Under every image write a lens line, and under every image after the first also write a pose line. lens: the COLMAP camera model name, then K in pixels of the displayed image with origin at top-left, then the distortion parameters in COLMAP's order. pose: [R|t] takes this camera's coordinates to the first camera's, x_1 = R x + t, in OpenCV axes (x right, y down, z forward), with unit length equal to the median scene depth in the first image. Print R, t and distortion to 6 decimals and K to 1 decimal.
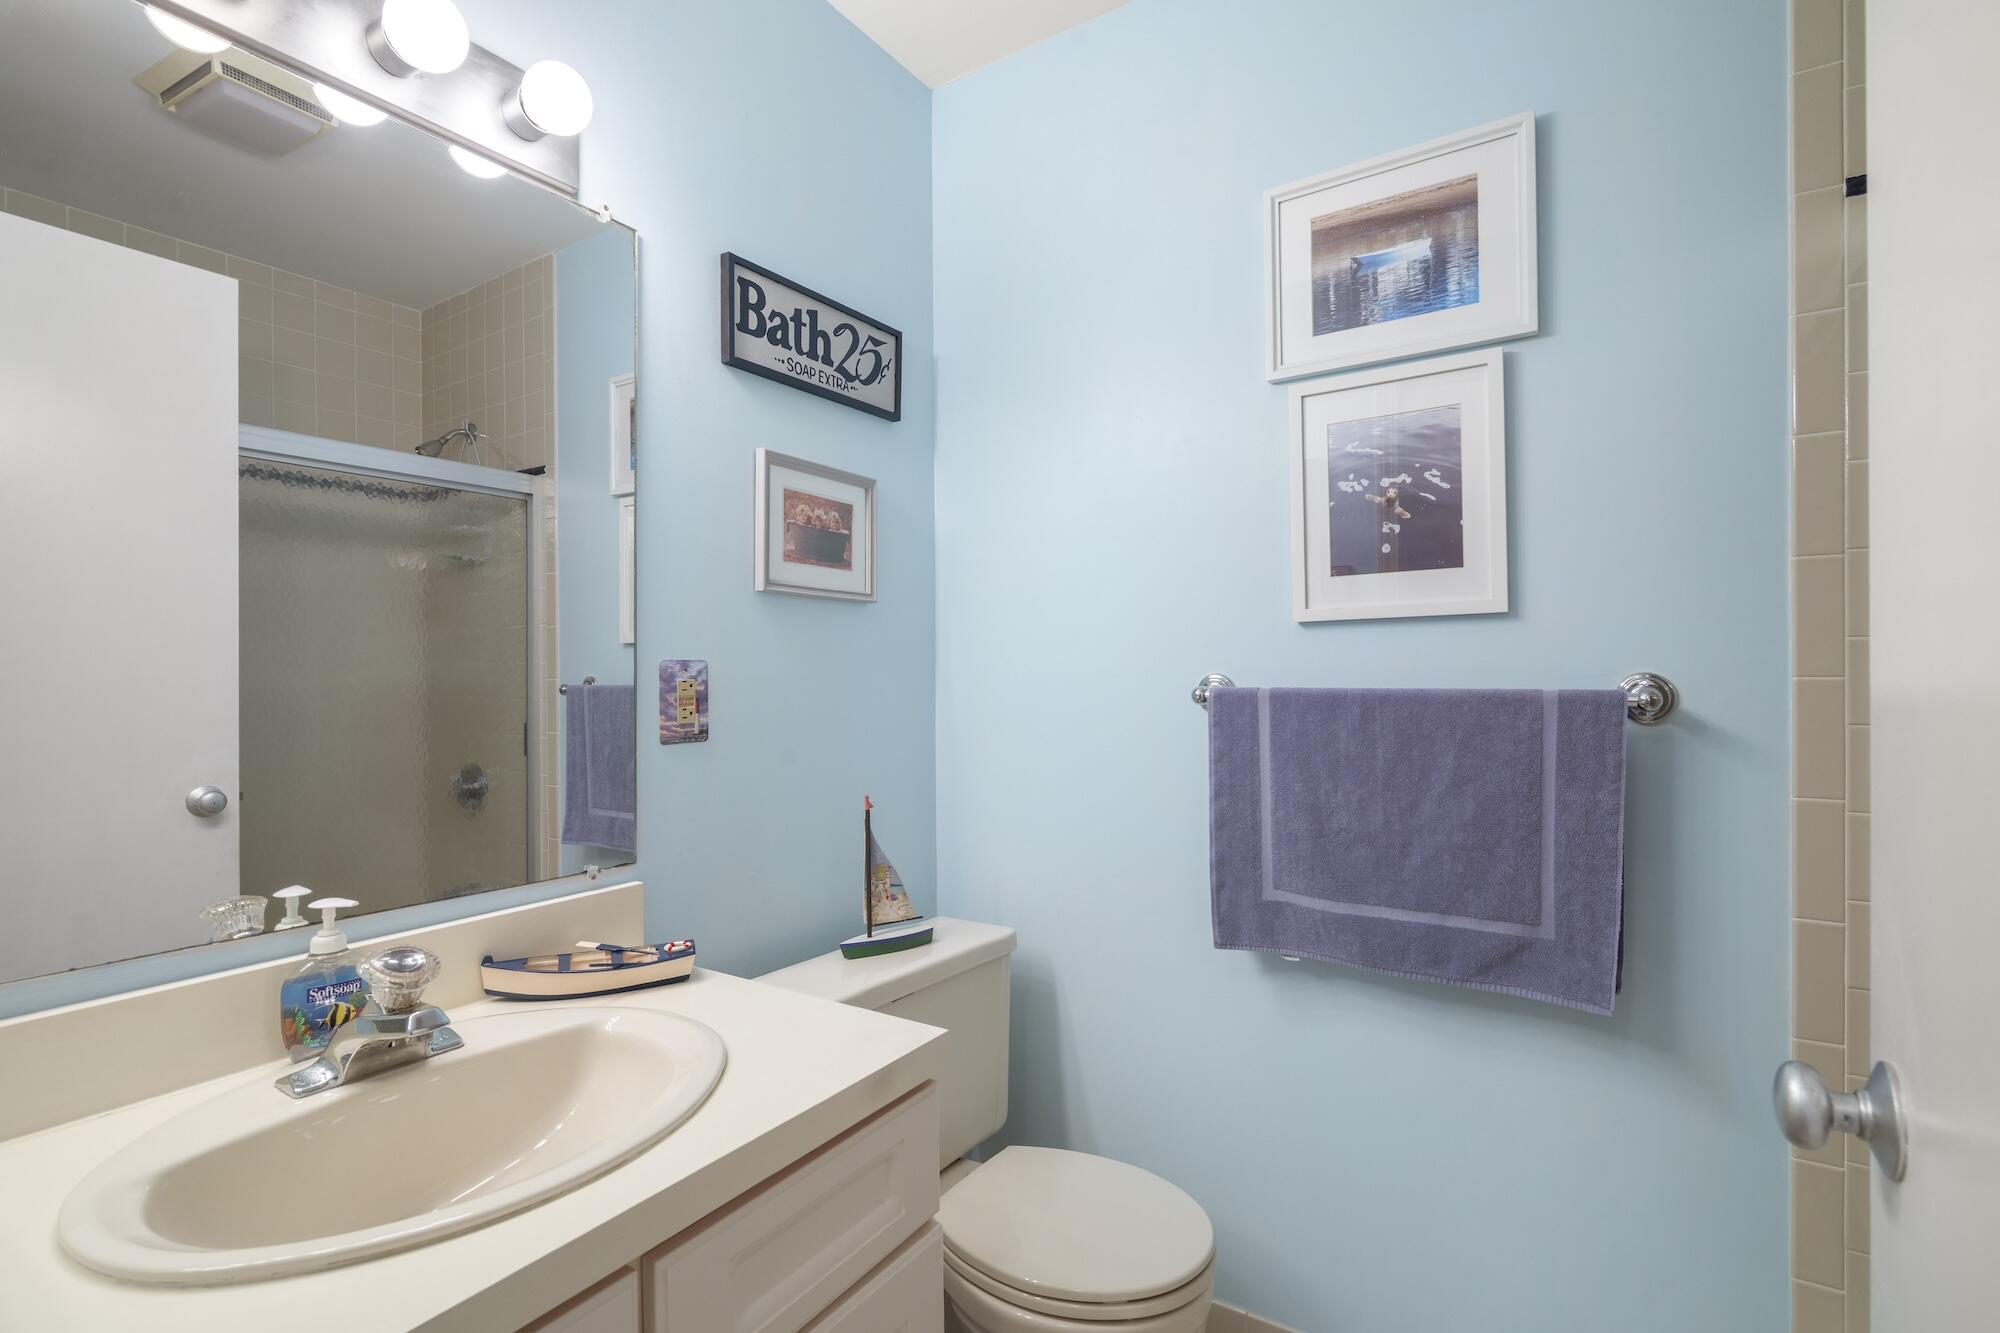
lens RADIAL K [[924.1, 0, 991.4], [0, 924.1, 672.4], [0, 0, 1]] dist [-0.003812, 0.000663]
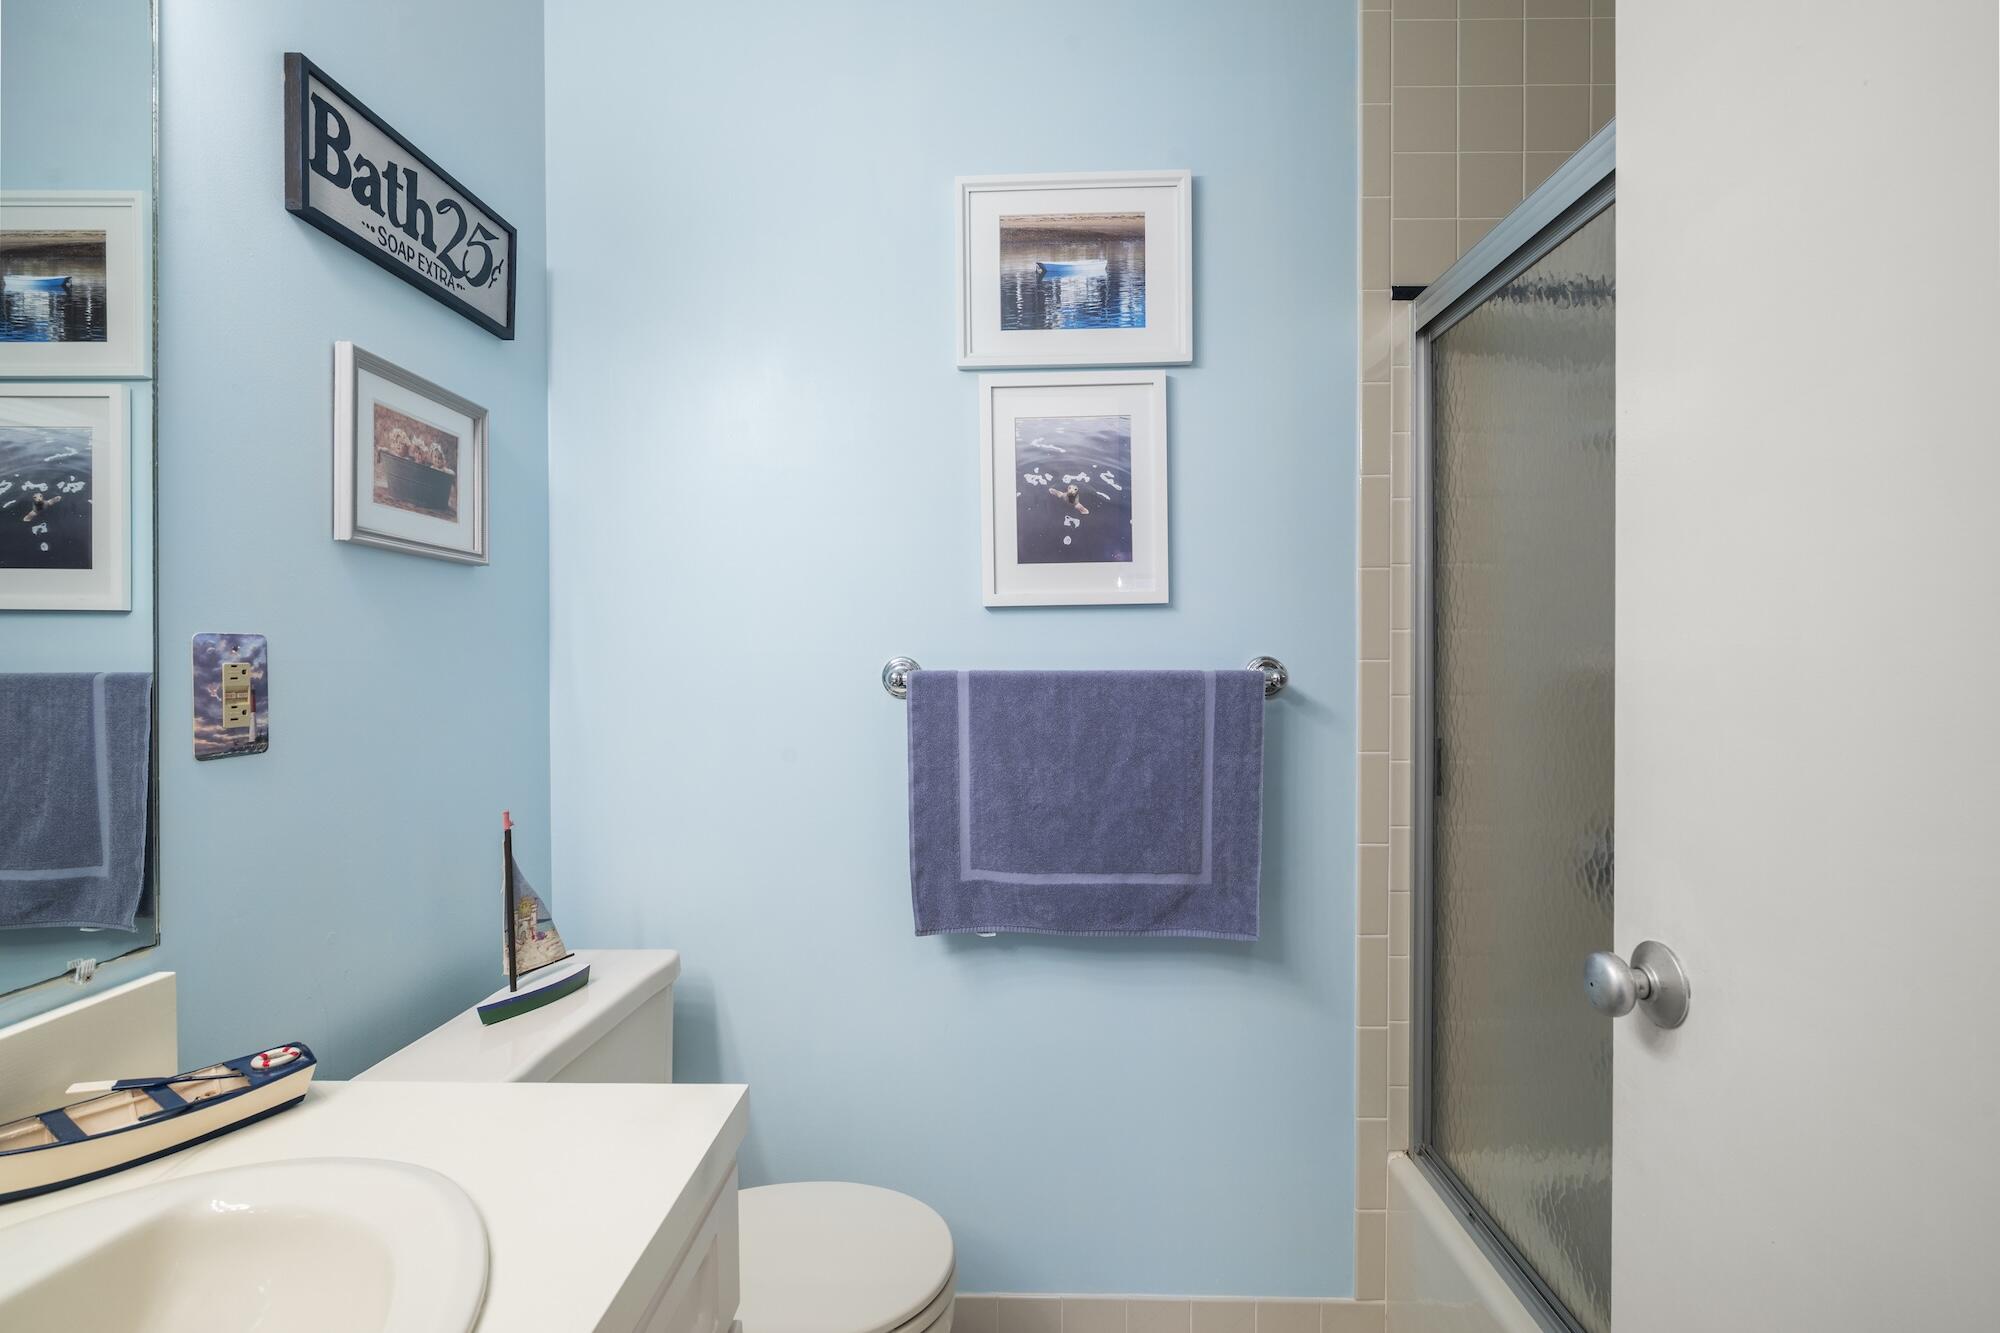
lens RADIAL K [[924.1, 0, 987.0], [0, 924.1, 661.9], [0, 0, 1]] dist [-0.003812, 0.000663]
pose [[0.850619, -0.000354, 0.525782, -0.219088], [-0.002063, 0.999990, 0.004010, 0.003127], [-0.525778, -0.004496, 0.850610, 0.133896]]
